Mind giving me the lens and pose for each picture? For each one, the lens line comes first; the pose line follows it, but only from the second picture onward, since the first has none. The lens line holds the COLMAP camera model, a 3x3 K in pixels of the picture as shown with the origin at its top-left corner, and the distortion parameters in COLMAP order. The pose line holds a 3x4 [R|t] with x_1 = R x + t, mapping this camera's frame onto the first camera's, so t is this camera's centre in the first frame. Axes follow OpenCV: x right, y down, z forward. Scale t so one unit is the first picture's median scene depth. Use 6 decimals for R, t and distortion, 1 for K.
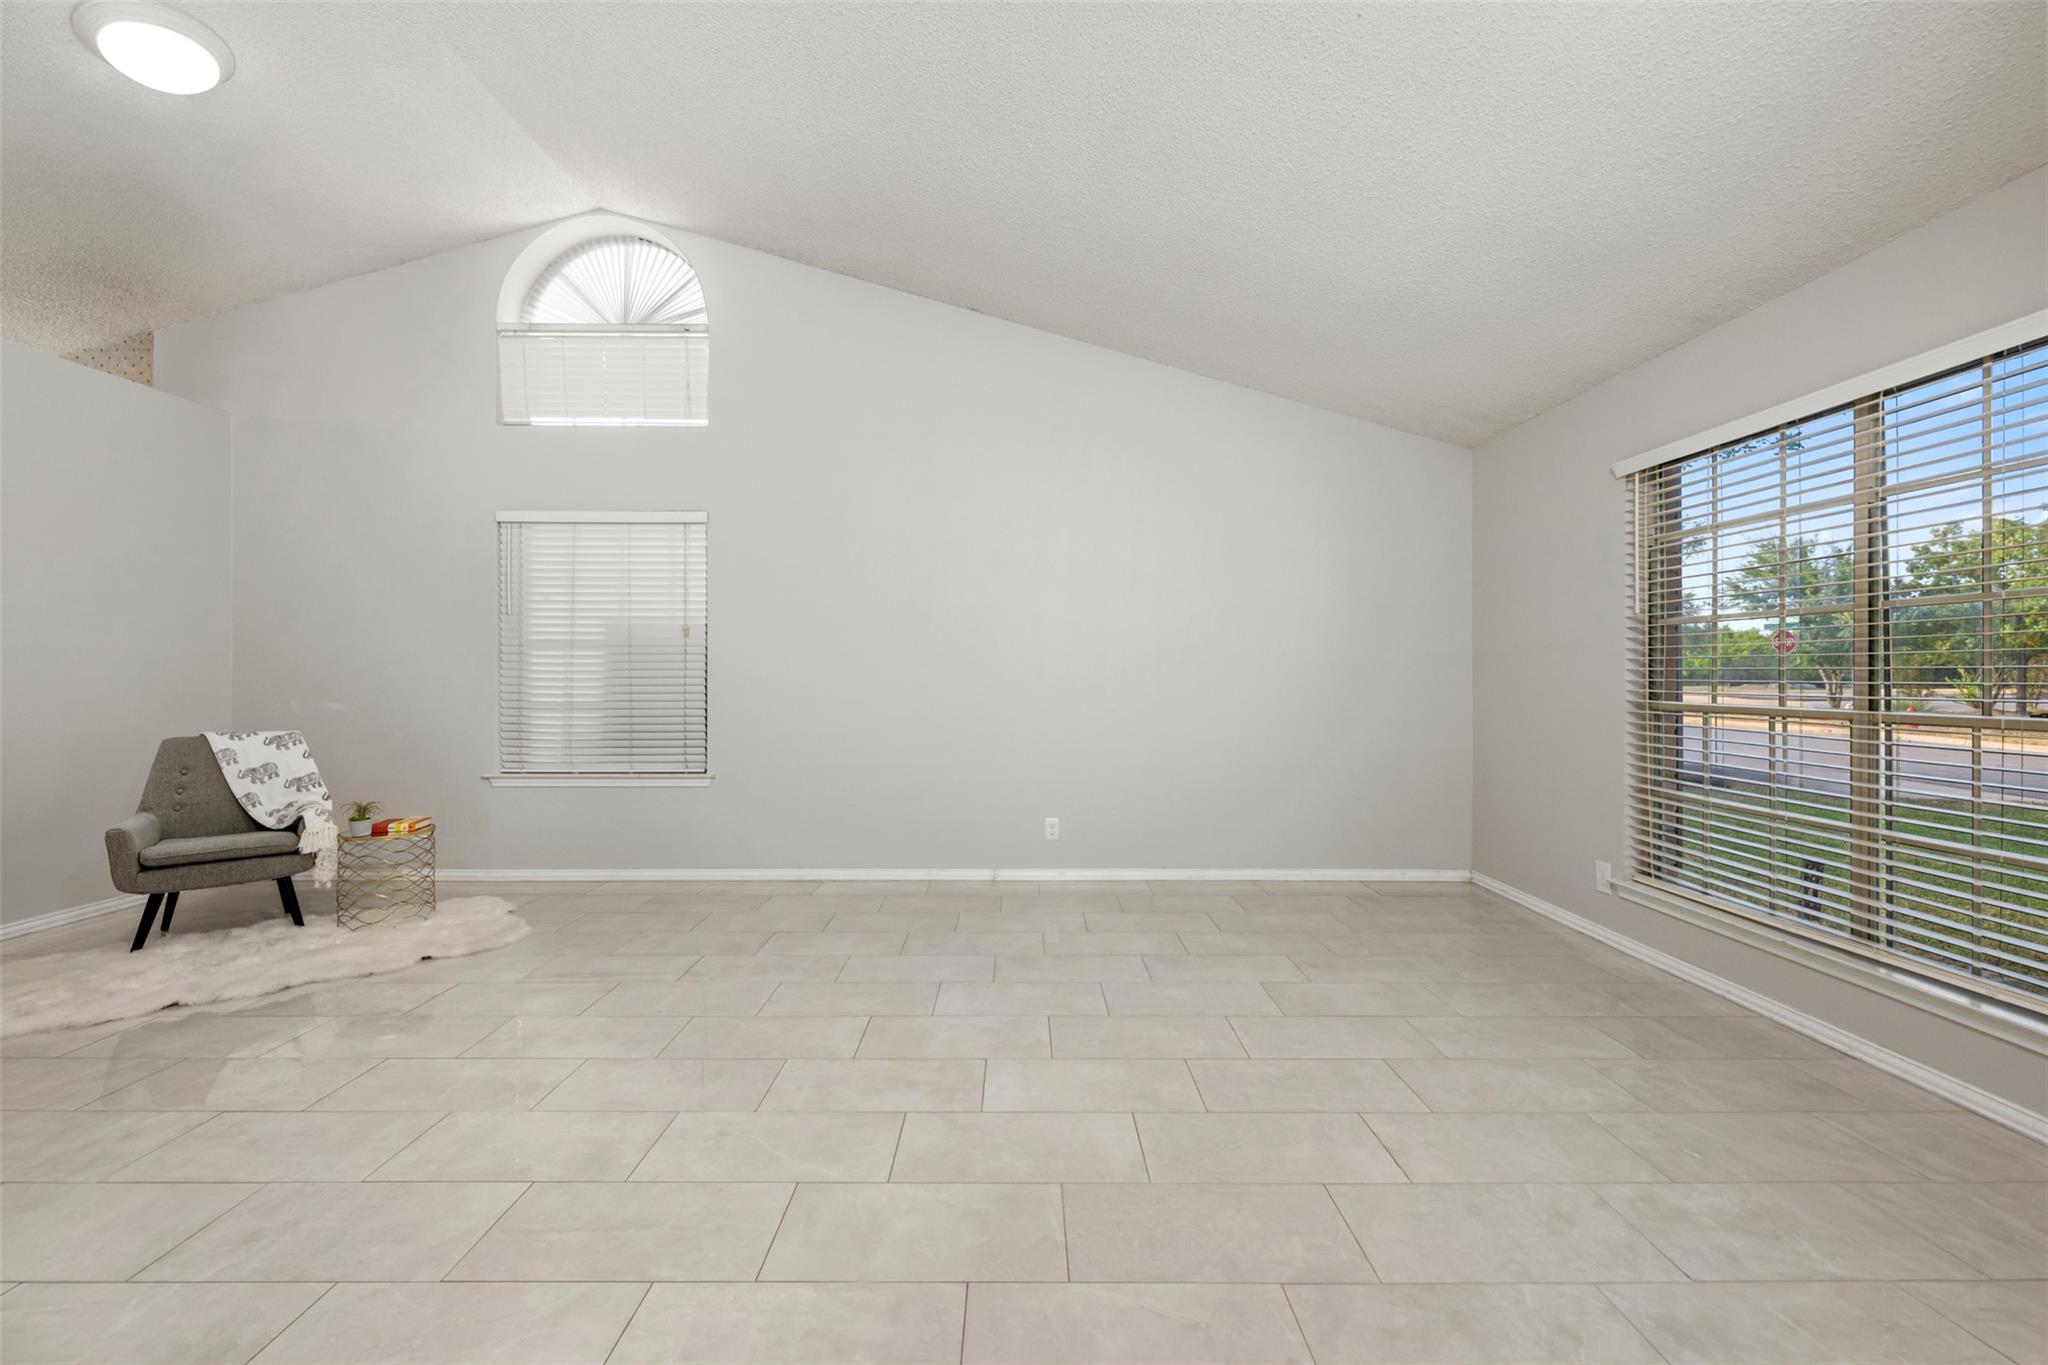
lens RADIAL K [[818.9, 0, 1010.2], [0, 818.9, 669.9], [0, 0, 1]] dist [-0.002169, 0.000304]
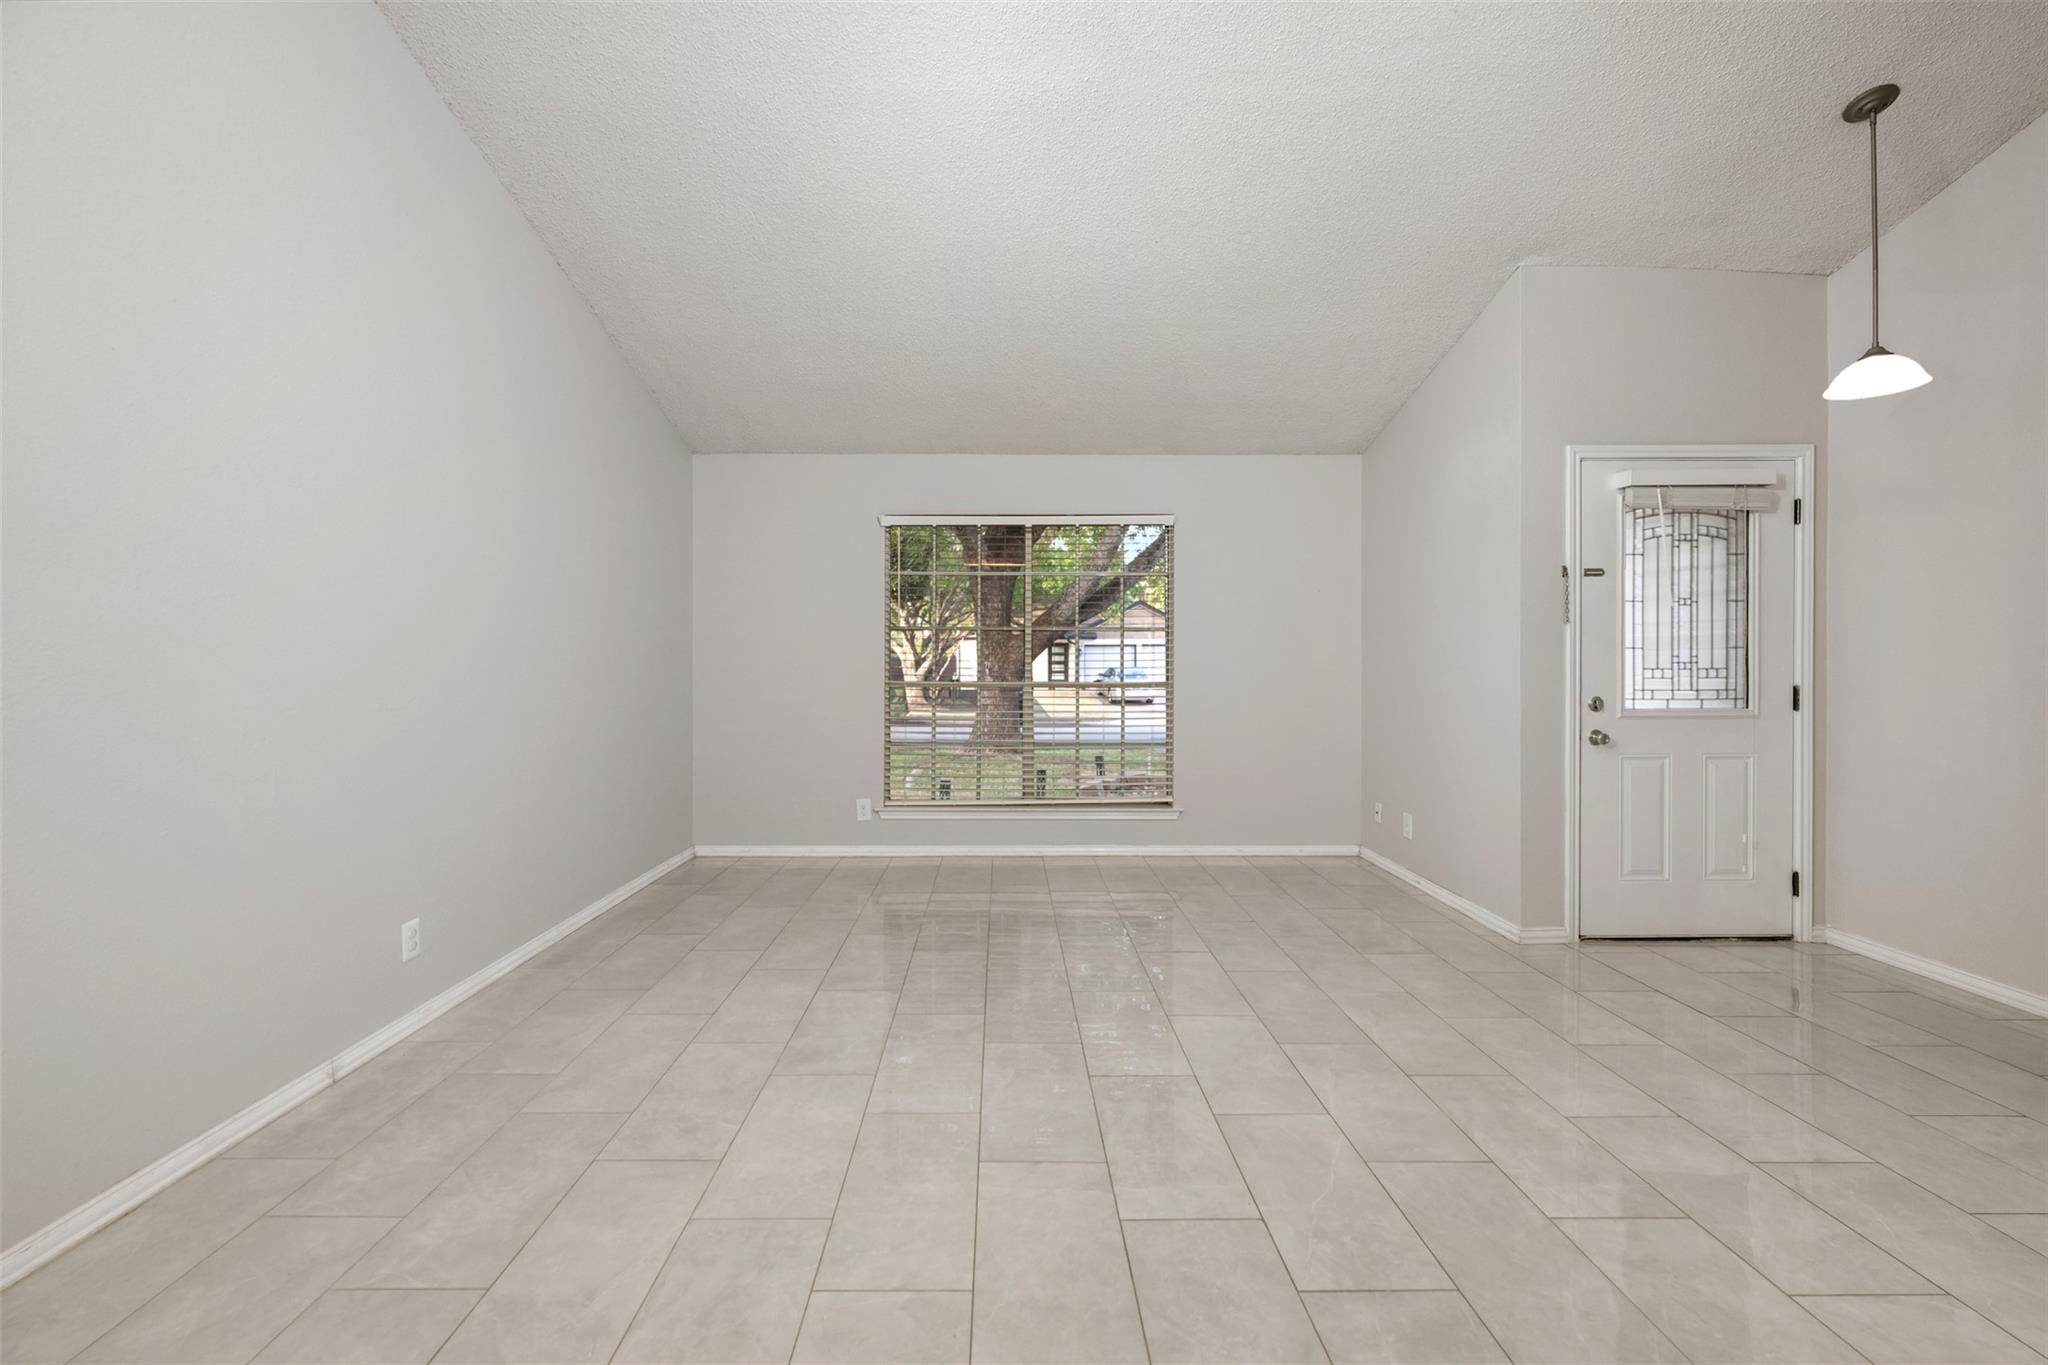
lens RADIAL K [[818.9, 0, 1010.2], [0, 818.9, 669.9], [0, 0, 1]] dist [-0.002169, 0.000304]
pose [[-0.013049, -0.009430, 0.999870, -1.076827], [-0.004523, 0.999946, 0.009372, -0.000396], [-0.999905, -0.004400, -0.013091, 1.231887]]
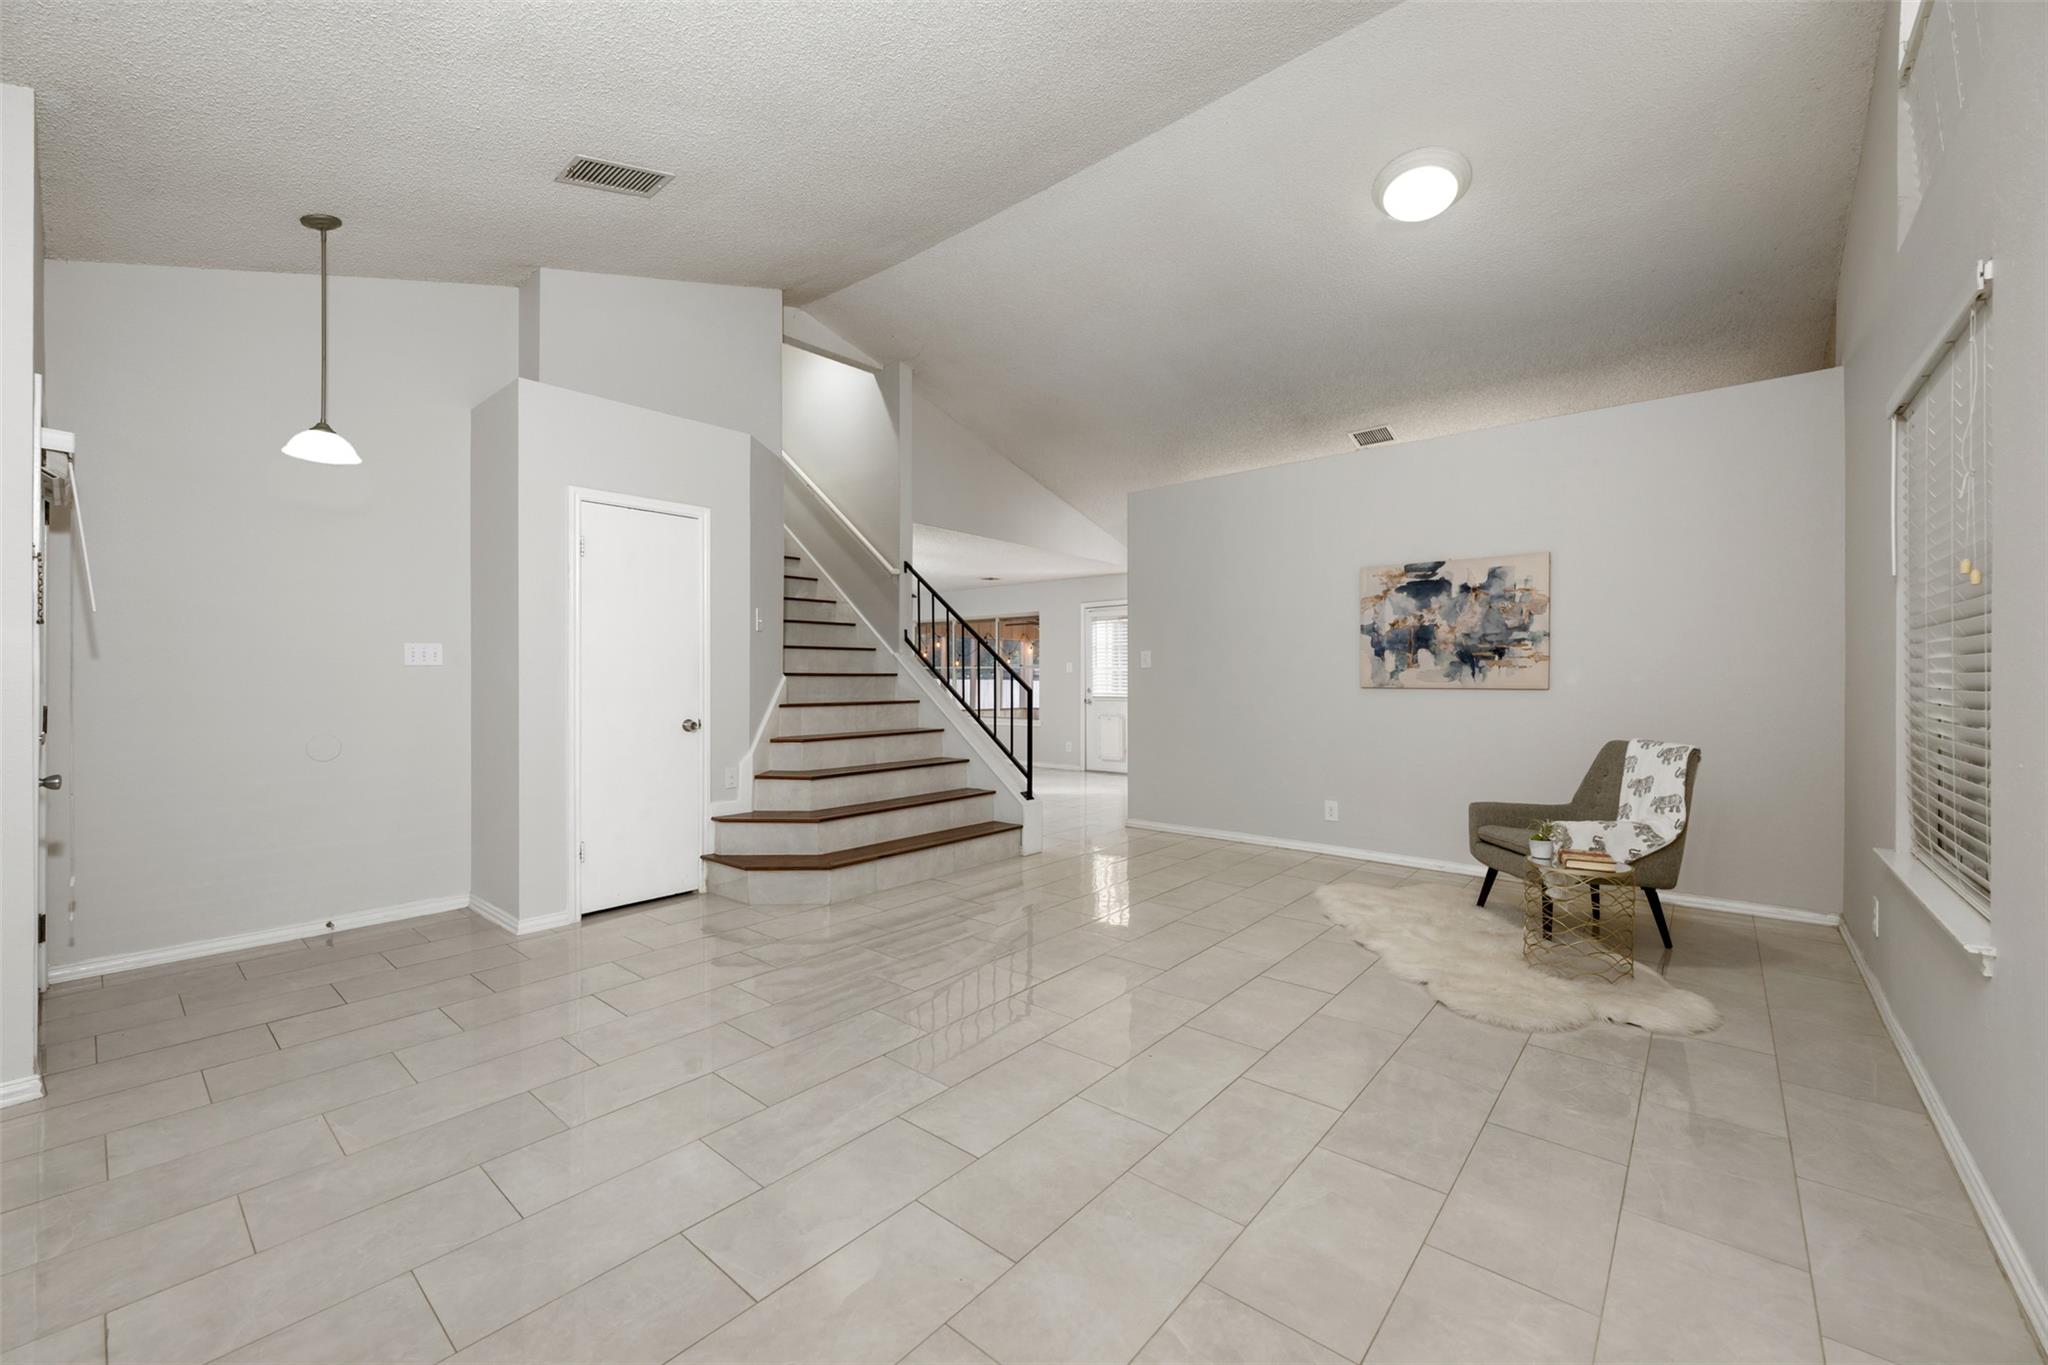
lens RADIAL K [[806.2, 0, 1023.1], [0, 806.2, 675.5], [0, 0, 1]] dist [0.000360, 0.000319]
pose [[-0.646905, -0.003769, -0.762562, 0.434193], [0.004846, 0.999947, -0.009053, 0.007234], [0.762556, -0.009552, -0.646852, 1.867160]]
